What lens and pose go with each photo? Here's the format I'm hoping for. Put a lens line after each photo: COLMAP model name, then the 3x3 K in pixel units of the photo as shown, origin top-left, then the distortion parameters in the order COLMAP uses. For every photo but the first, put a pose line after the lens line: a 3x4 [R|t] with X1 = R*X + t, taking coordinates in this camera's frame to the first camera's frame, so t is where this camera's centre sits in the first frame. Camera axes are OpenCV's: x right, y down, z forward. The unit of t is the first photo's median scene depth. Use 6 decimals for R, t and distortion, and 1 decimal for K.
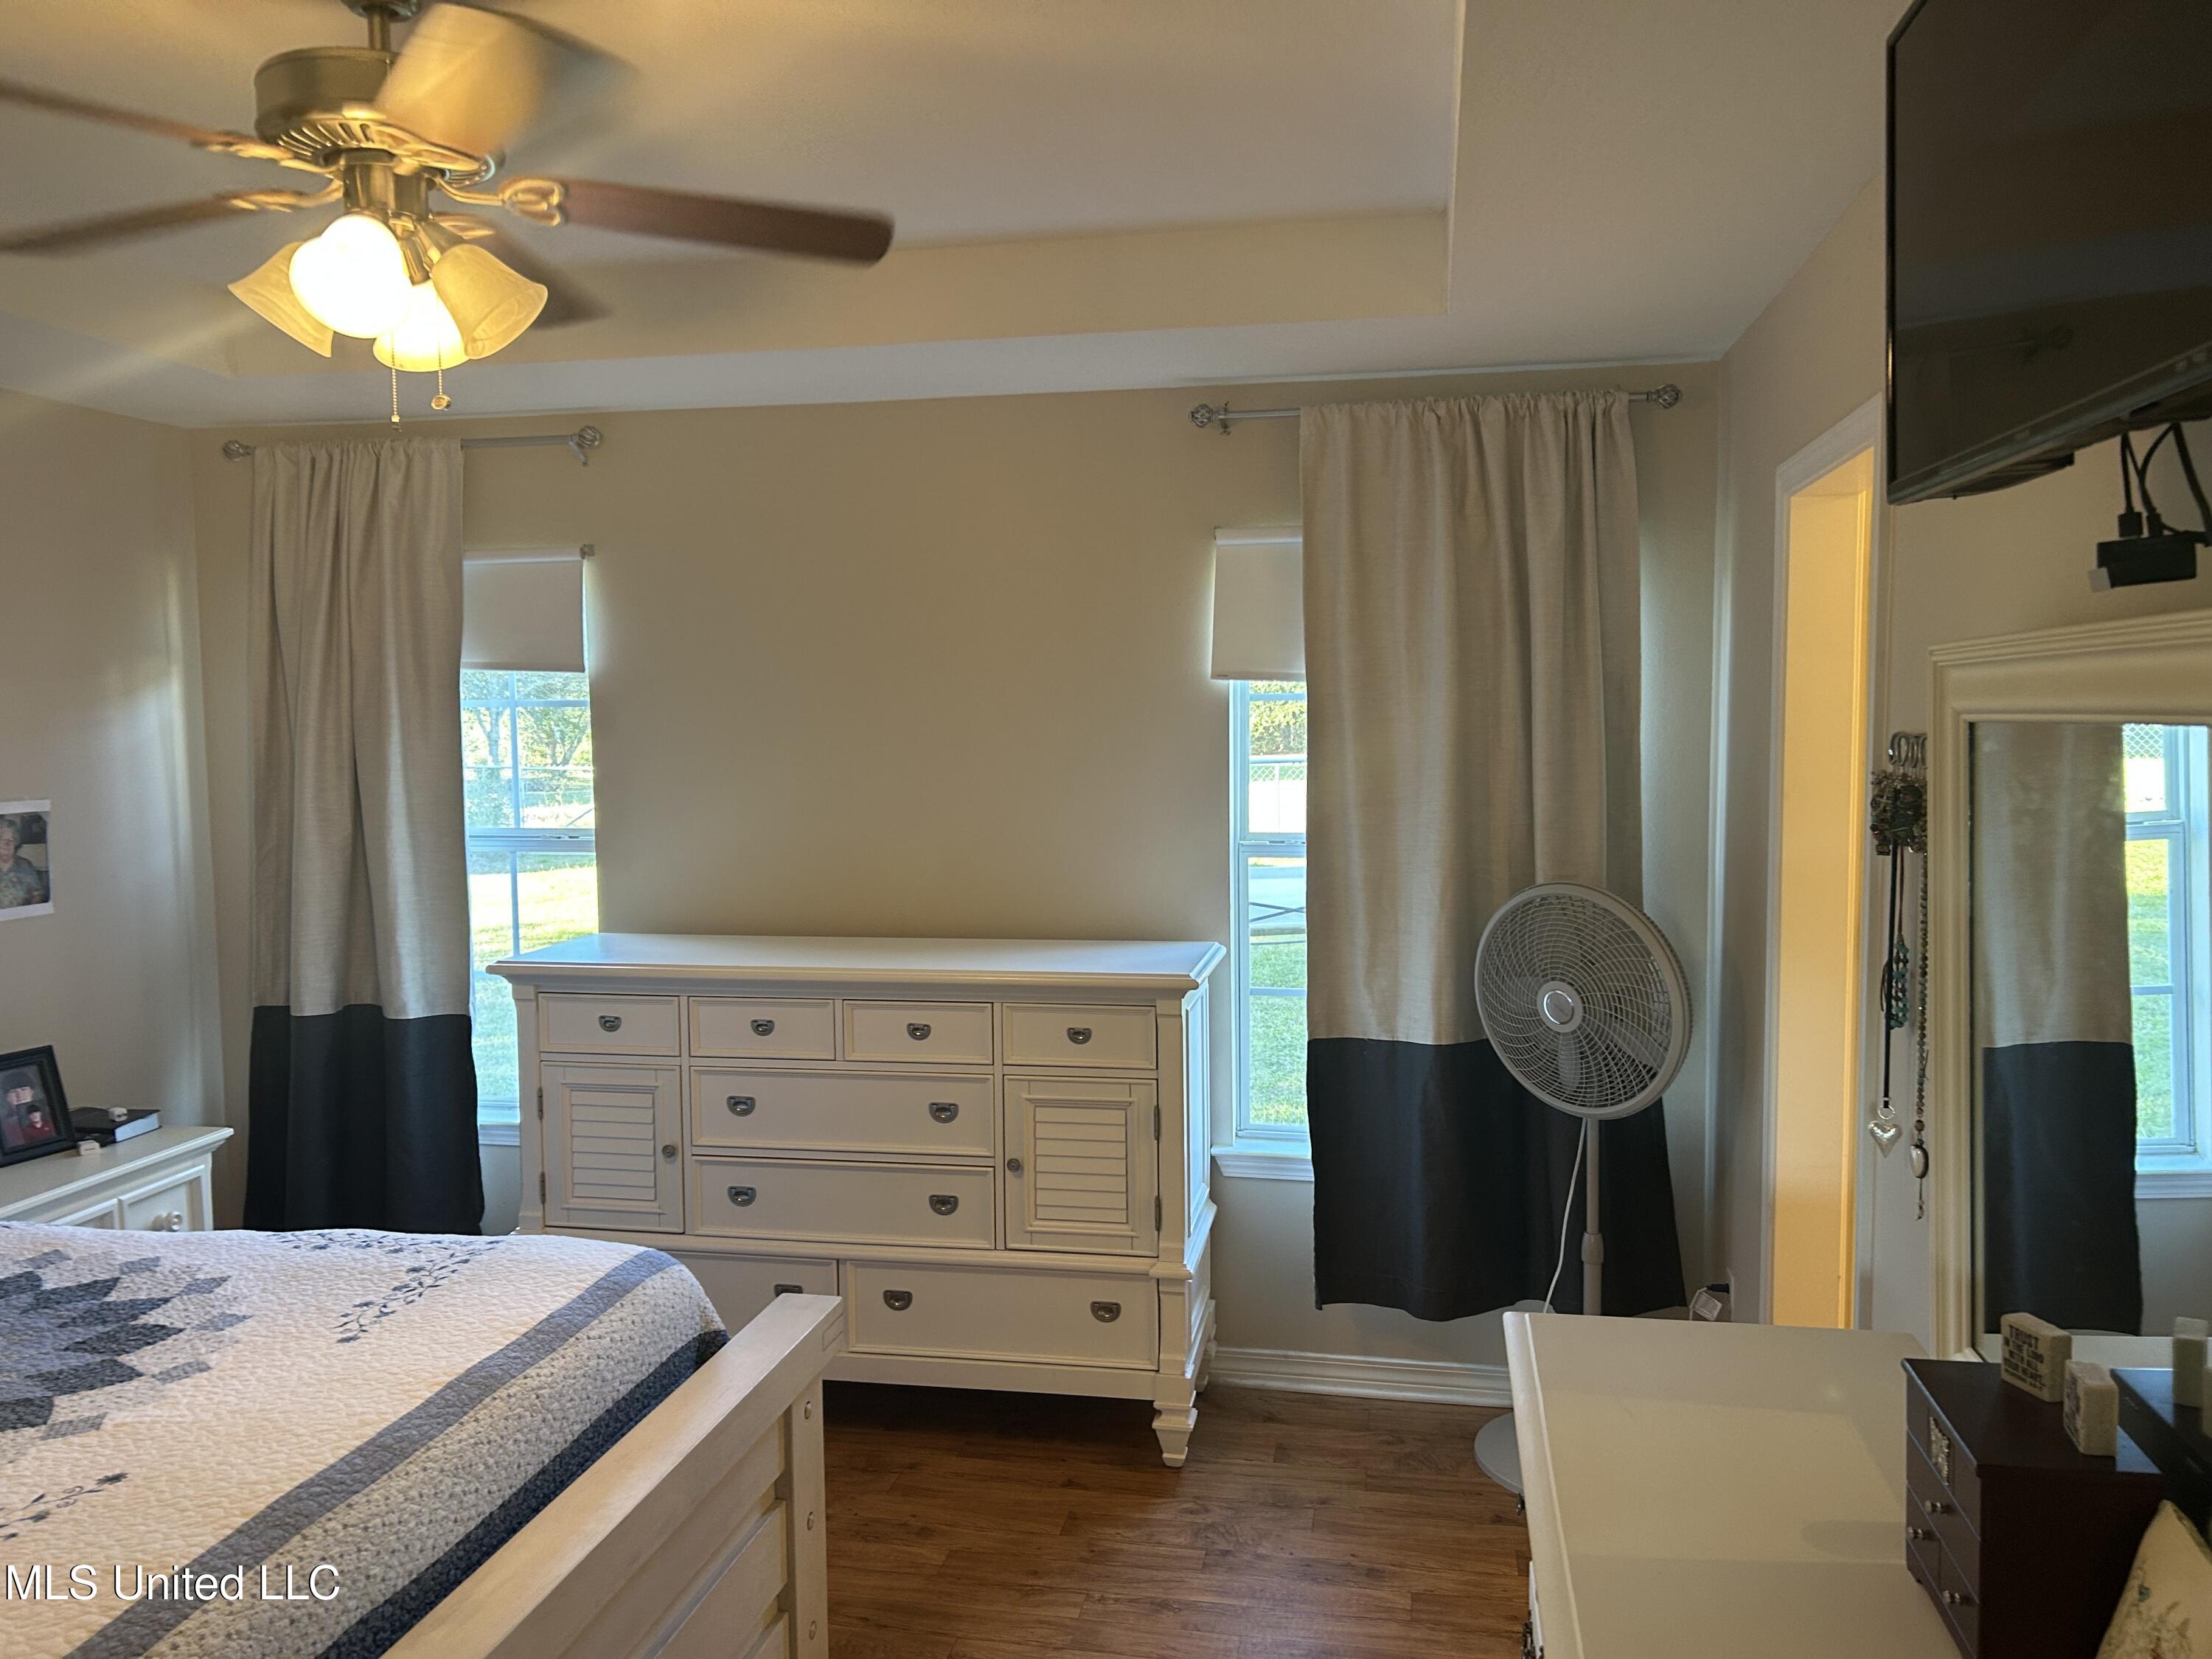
lens RADIAL K [[1668.2, 0, 1106.0], [0, 1668.2, 829.5], [0, 0, 1]] dist [0.042454, -0.052638]
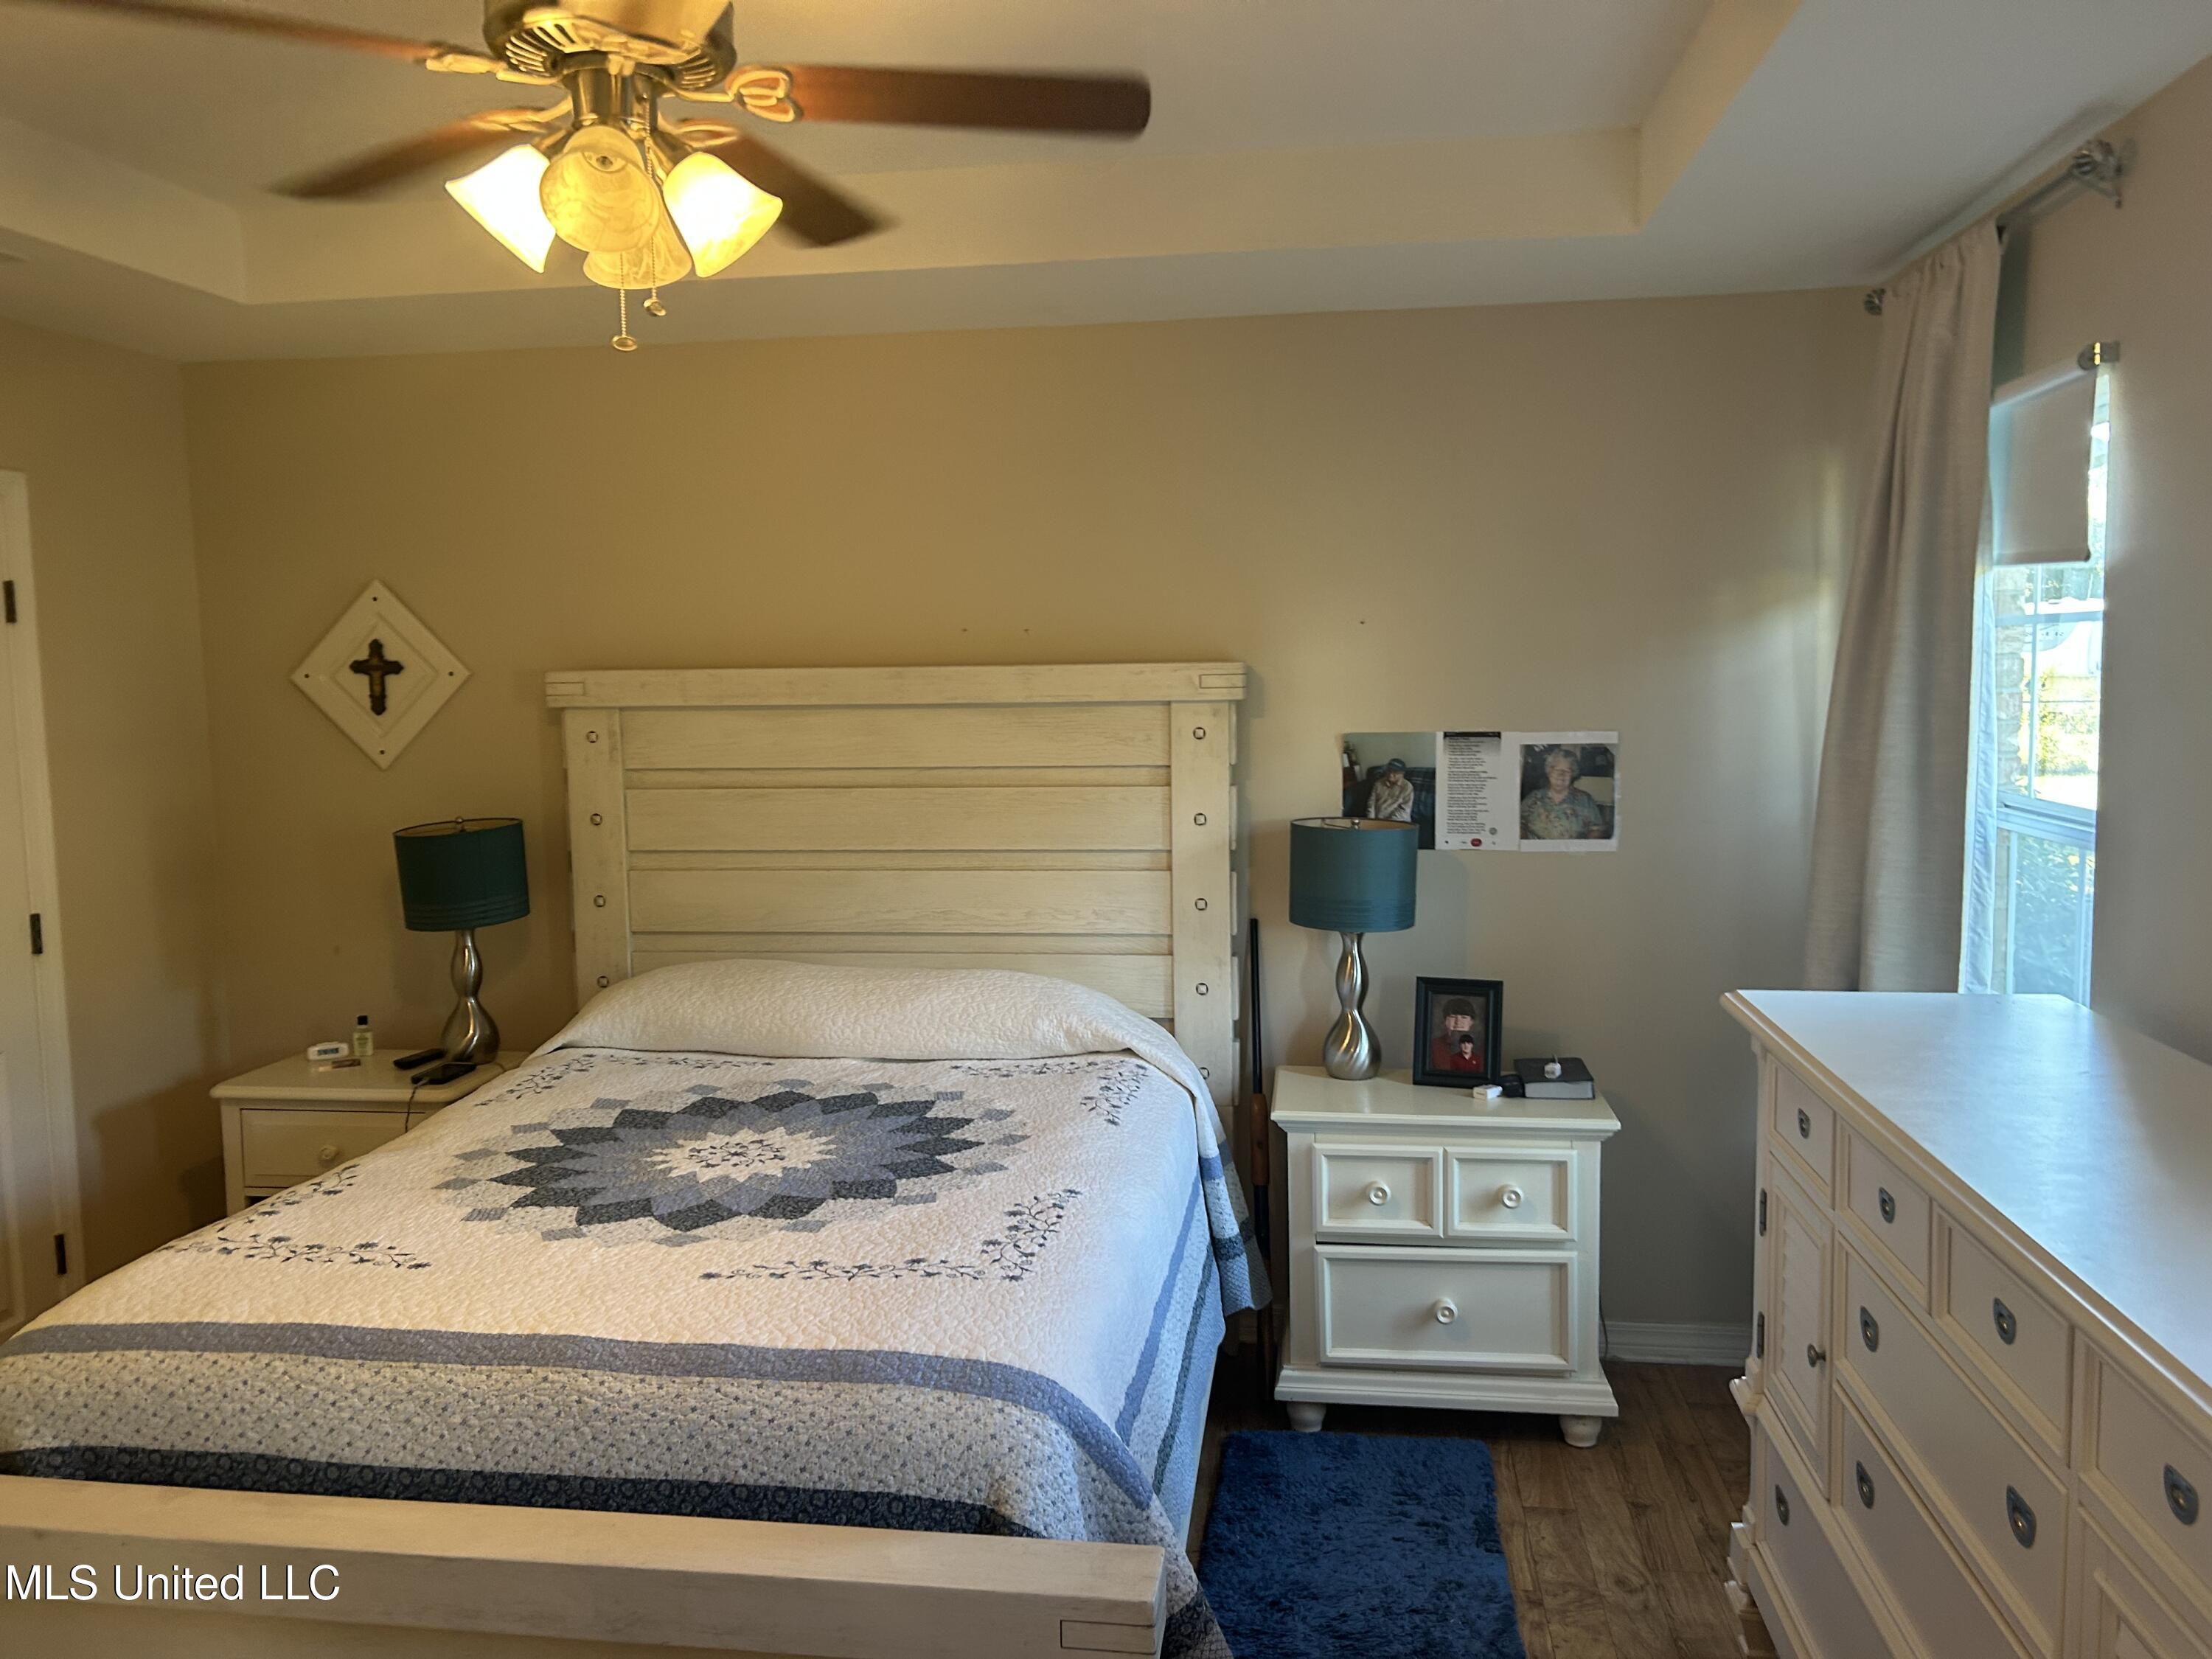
lens RADIAL K [[1668.2, 0, 1106.0], [0, 1668.2, 829.5], [0, 0, 1]] dist [0.042454, -0.052638]
pose [[0.049112, 0.105578, -0.993197, 0.445655], [-0.057126, 0.993067, 0.102740, -0.064790], [0.997158, 0.051692, 0.054803, 0.994638]]
